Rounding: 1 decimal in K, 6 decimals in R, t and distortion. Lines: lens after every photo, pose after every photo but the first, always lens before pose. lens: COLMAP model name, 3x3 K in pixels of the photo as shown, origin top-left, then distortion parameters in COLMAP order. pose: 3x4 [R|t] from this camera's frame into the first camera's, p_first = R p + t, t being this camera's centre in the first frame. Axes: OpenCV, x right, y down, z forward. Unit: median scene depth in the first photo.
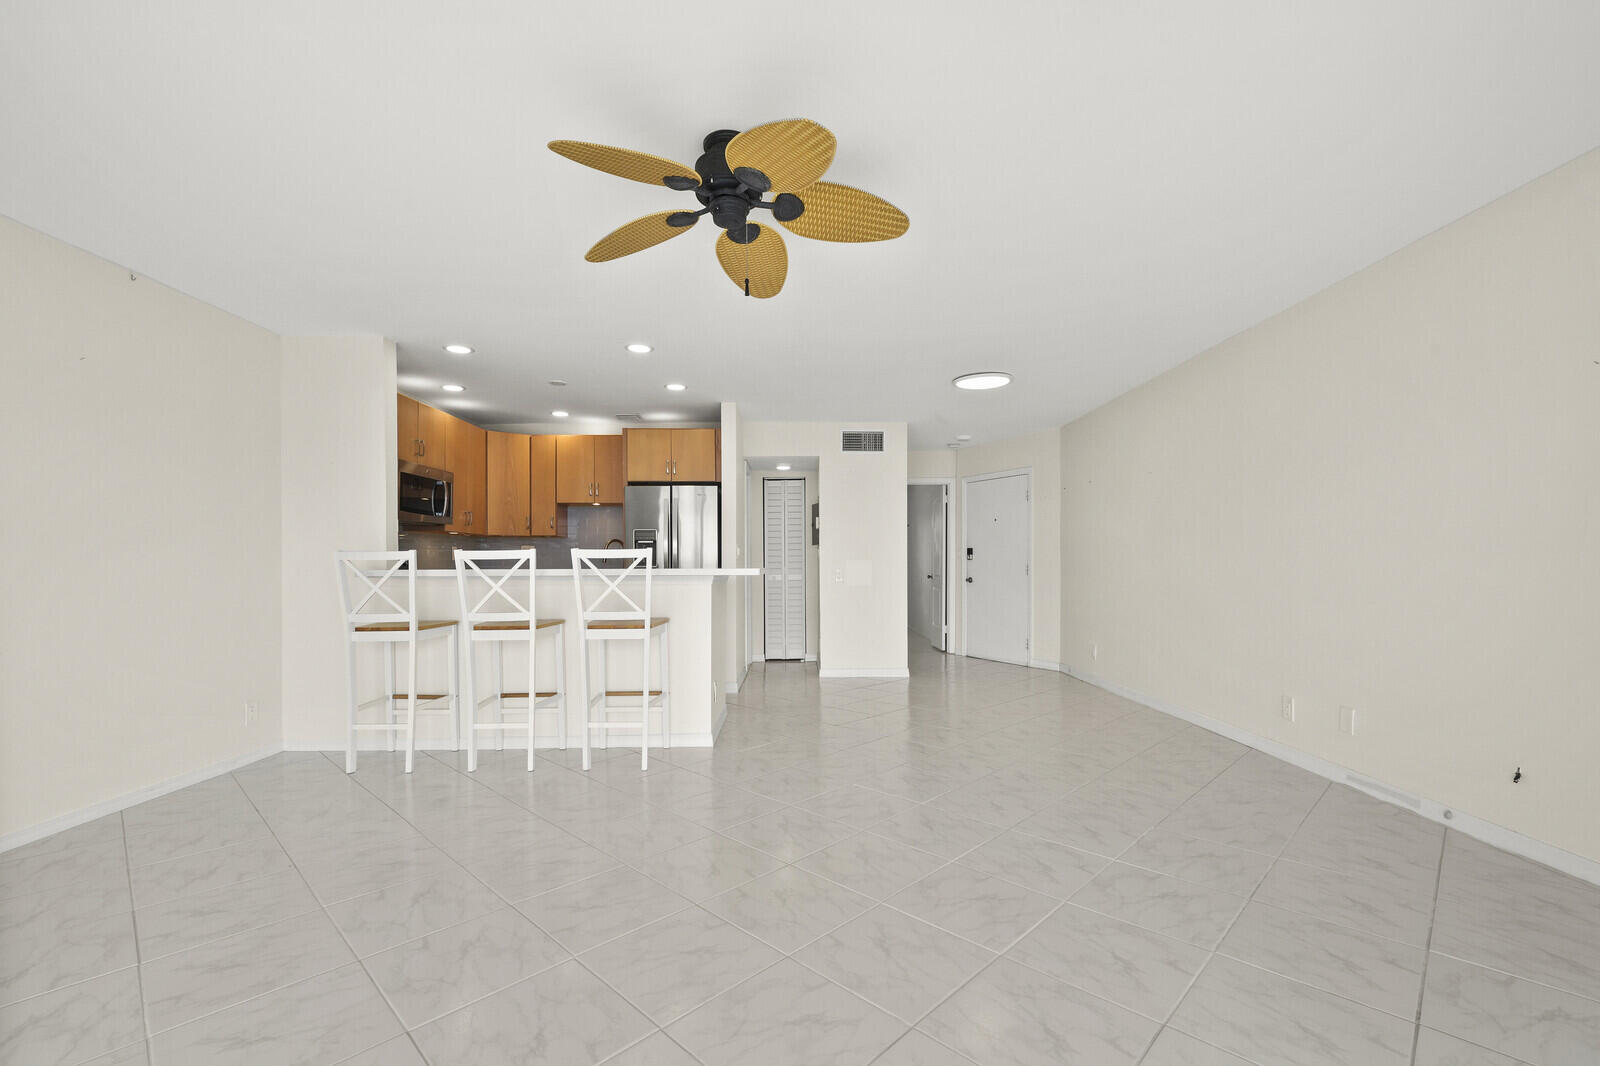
lens RADIAL K [[691.5, 0, 798.5], [0, 691.5, 572.5], [0, 0, 1]] dist [0.002775, 0.003102]
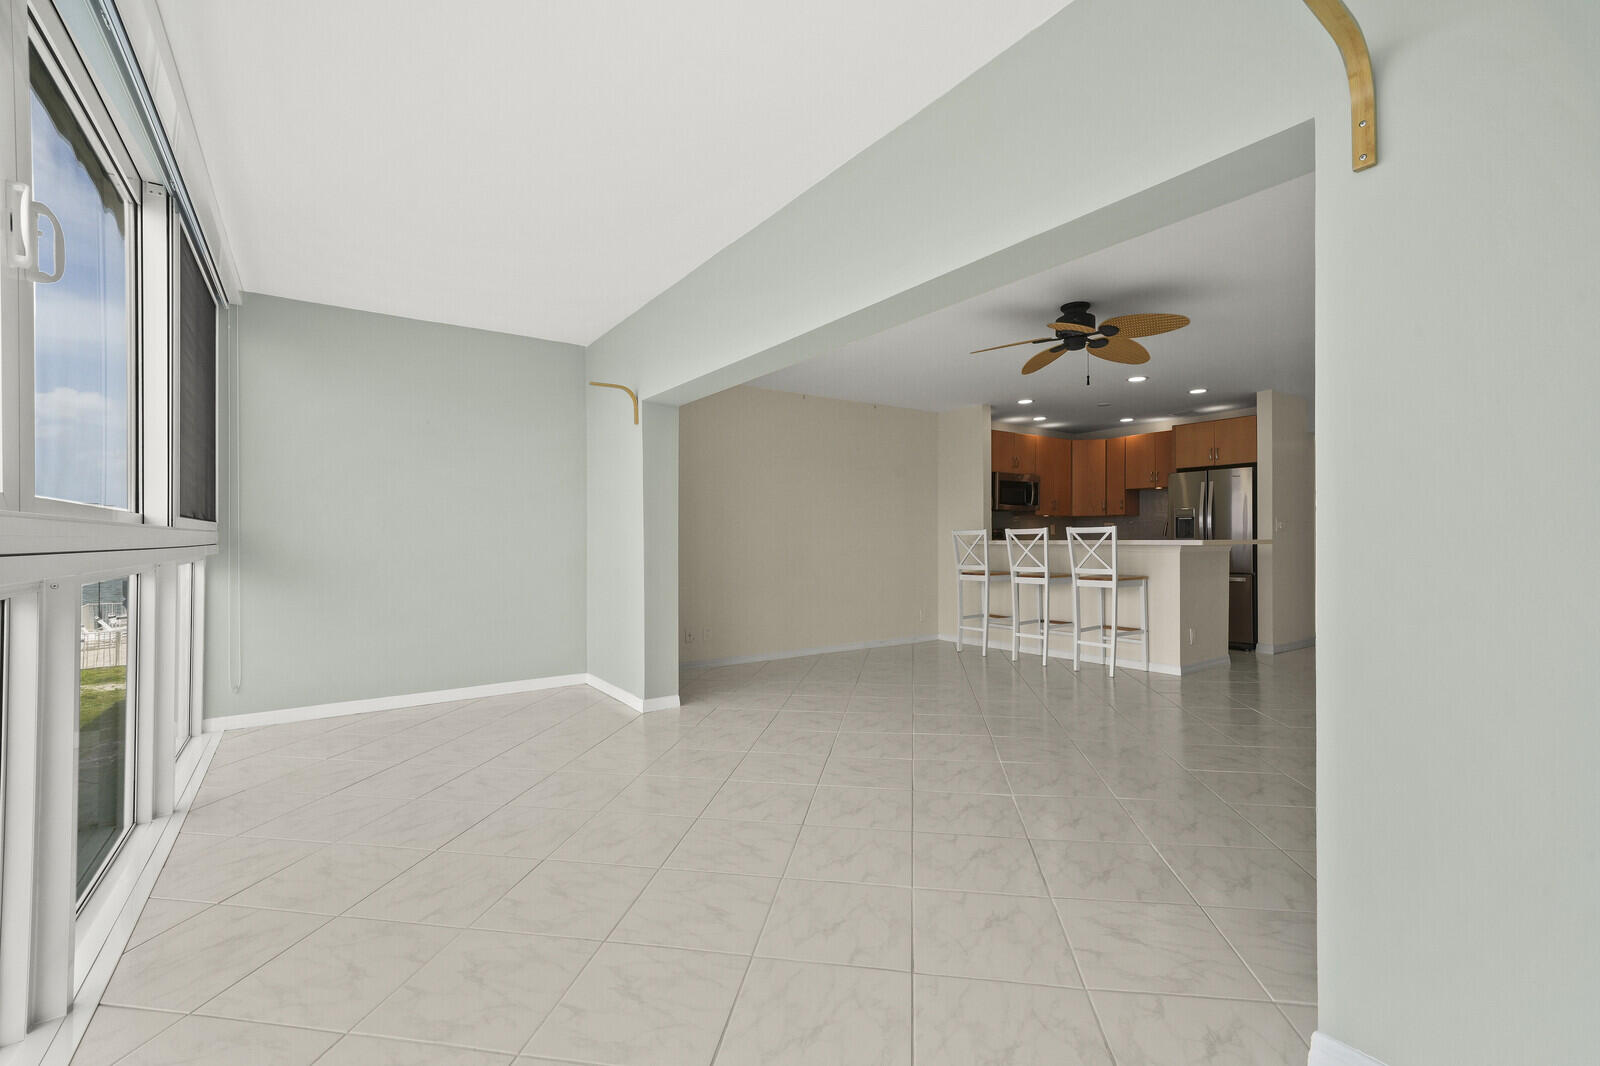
lens RADIAL K [[691.5, 0, 798.8], [0, 691.5, 532.7], [0, 0, 1]] dist [0.002775, 0.003102]
pose [[0.577534, -0.007438, -0.816333, 0.364730], [-0.007734, 0.999864, -0.014581, 0.003199], [0.816330, 0.014735, 0.577397, -0.241565]]
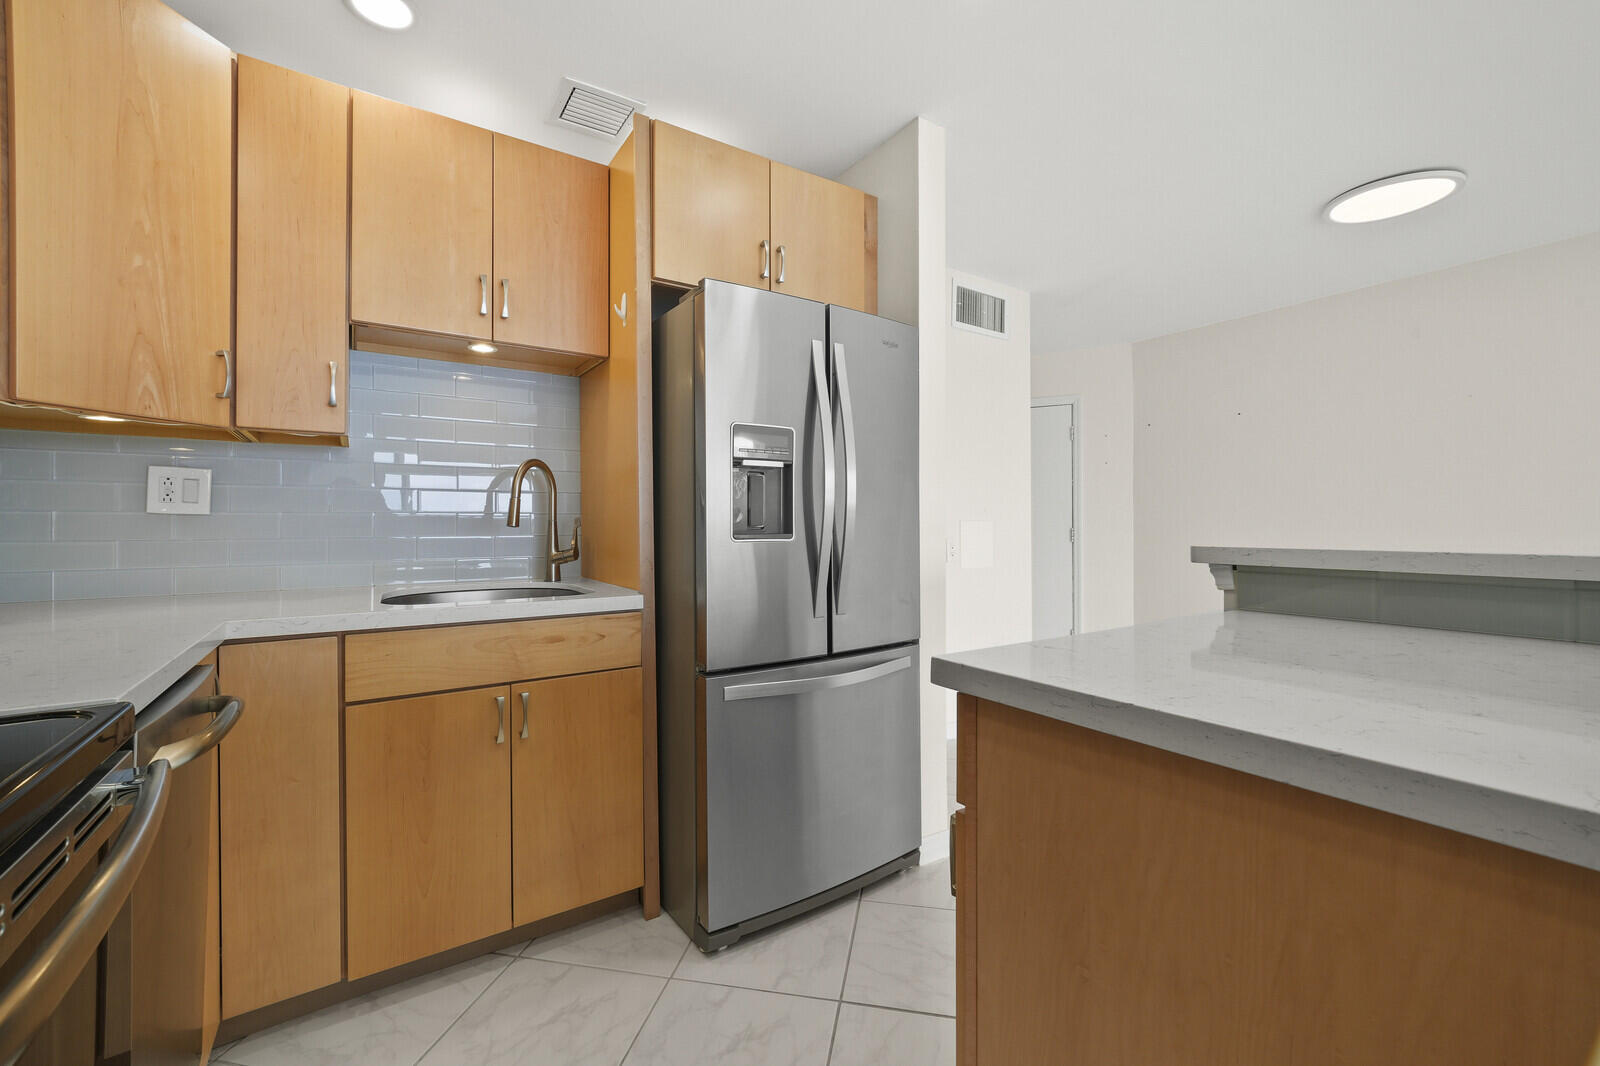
lens RADIAL K [[656.0, 0, 788.4], [0, 656.0, 521.1], [0, 0, 1]] dist [0.006375, -0.000439]
pose [[0.843289, 0.000795, 0.537460, -0.363793], [0.012409, 0.999704, -0.020949, -0.009815], [-0.537317, 0.024336, 0.843029, 0.713904]]
